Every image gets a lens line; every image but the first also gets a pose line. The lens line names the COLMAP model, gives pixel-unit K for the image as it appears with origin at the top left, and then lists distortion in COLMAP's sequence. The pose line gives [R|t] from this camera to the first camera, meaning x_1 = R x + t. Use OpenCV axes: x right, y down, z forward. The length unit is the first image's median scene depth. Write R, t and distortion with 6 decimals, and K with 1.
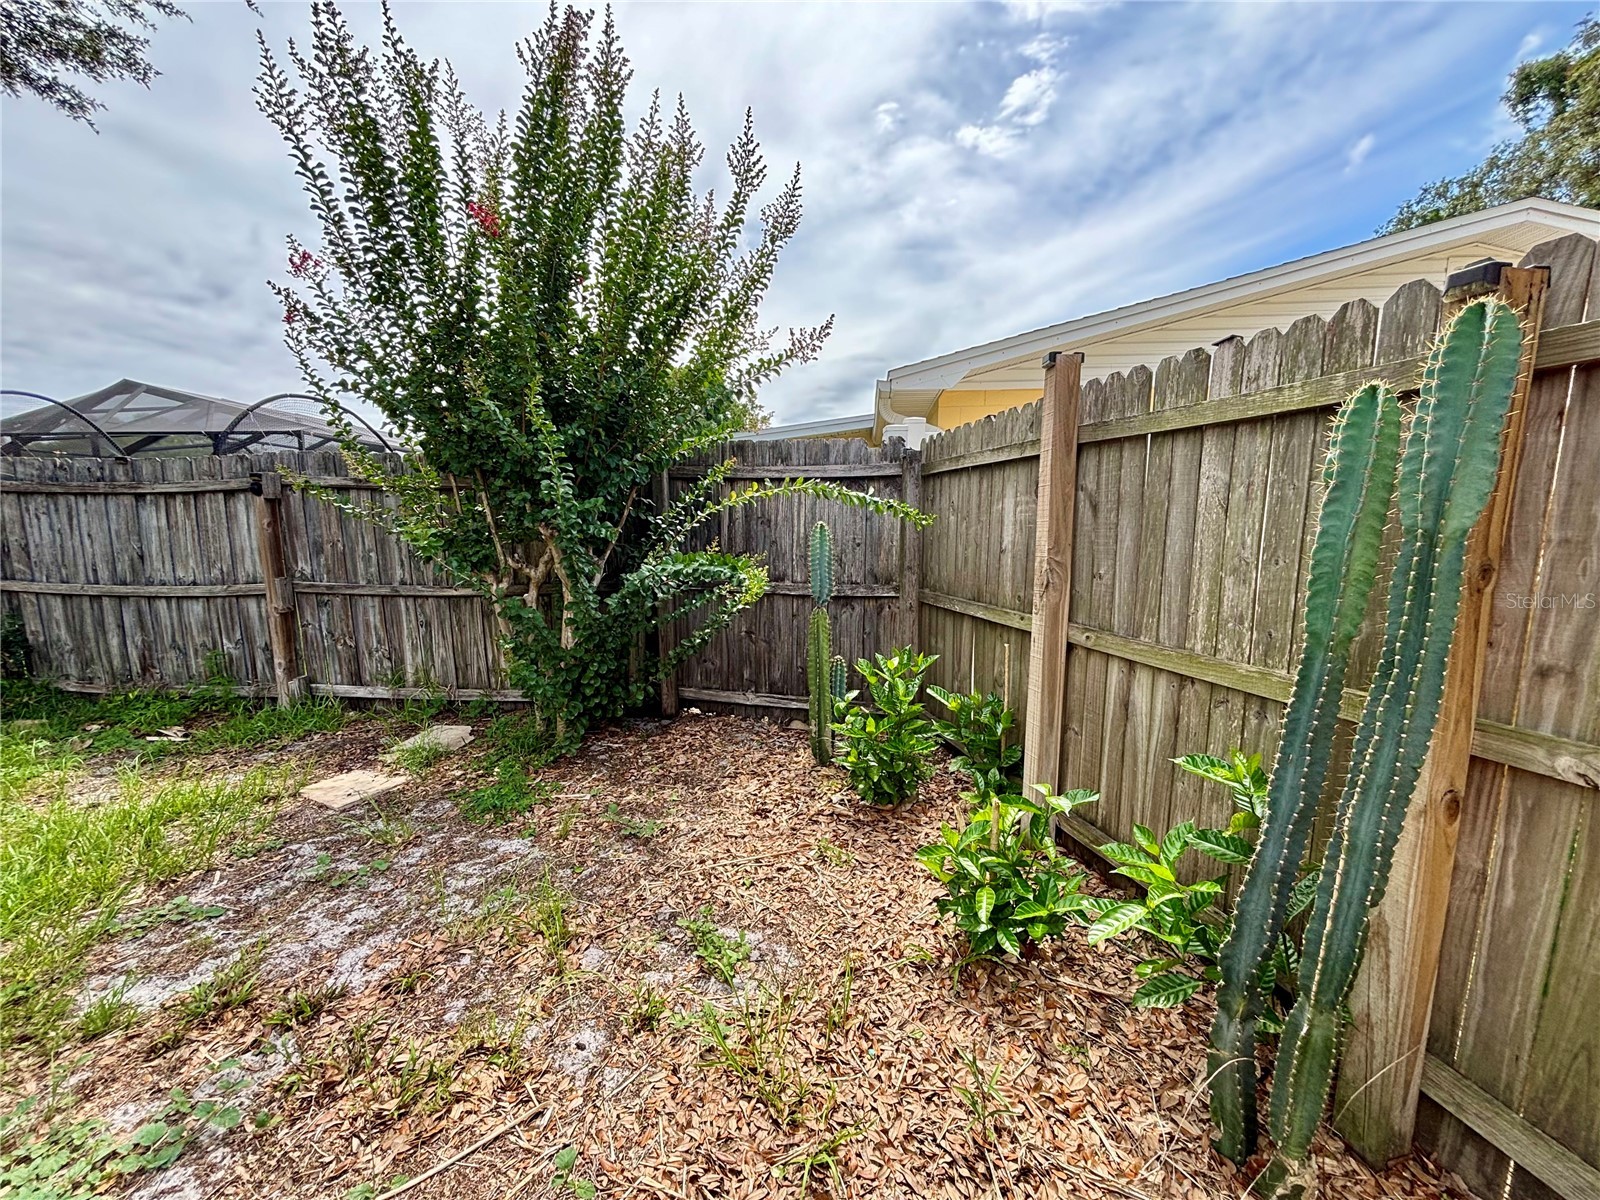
lens RADIAL K [[637.9, 0, 800.0], [0, 637.9, 602.4], [0, 0, 1]] dist [0.010034, -0.004824]
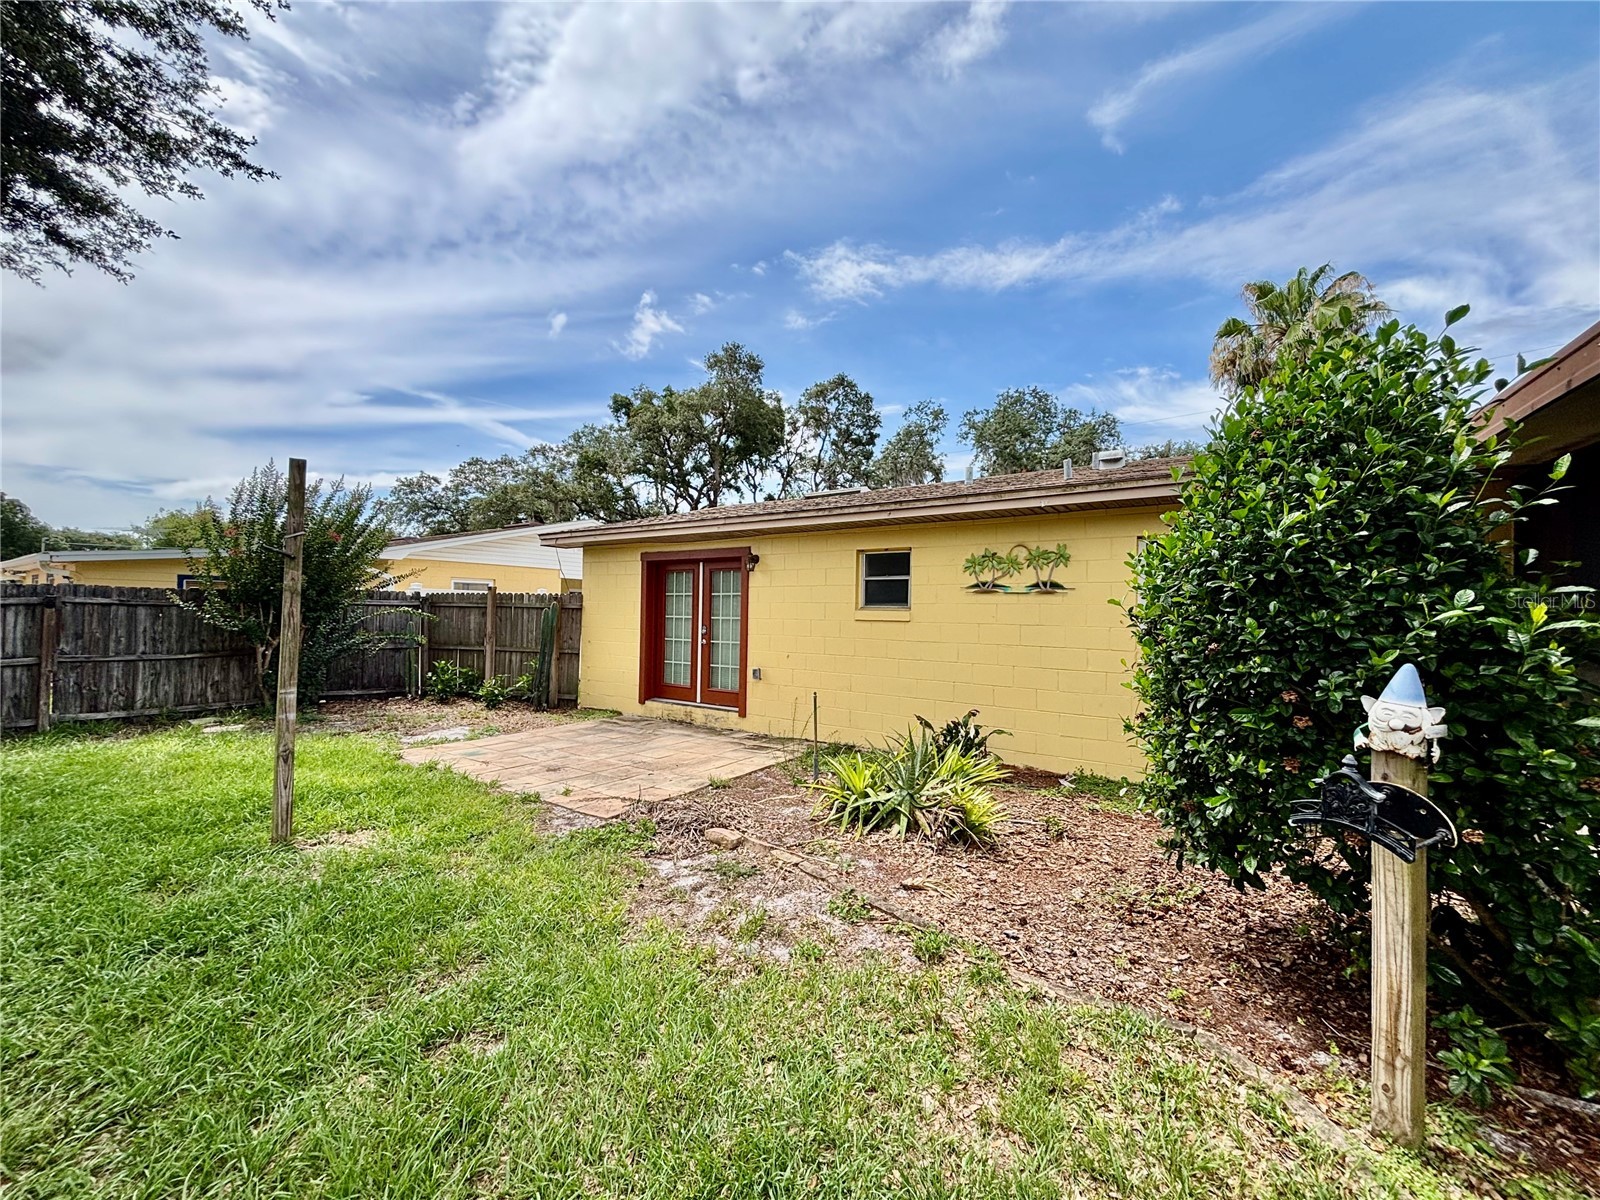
lens RADIAL K [[637.9, 0, 800.0], [0, 637.9, 602.4], [0, 0, 1]] dist [0.010034, -0.004824]
pose [[0.494643, 0.019005, 0.868888, -1.314161], [0.090548, 0.993193, -0.073271, 0.137208], [-0.864366, 0.114919, 0.489555, -1.662107]]
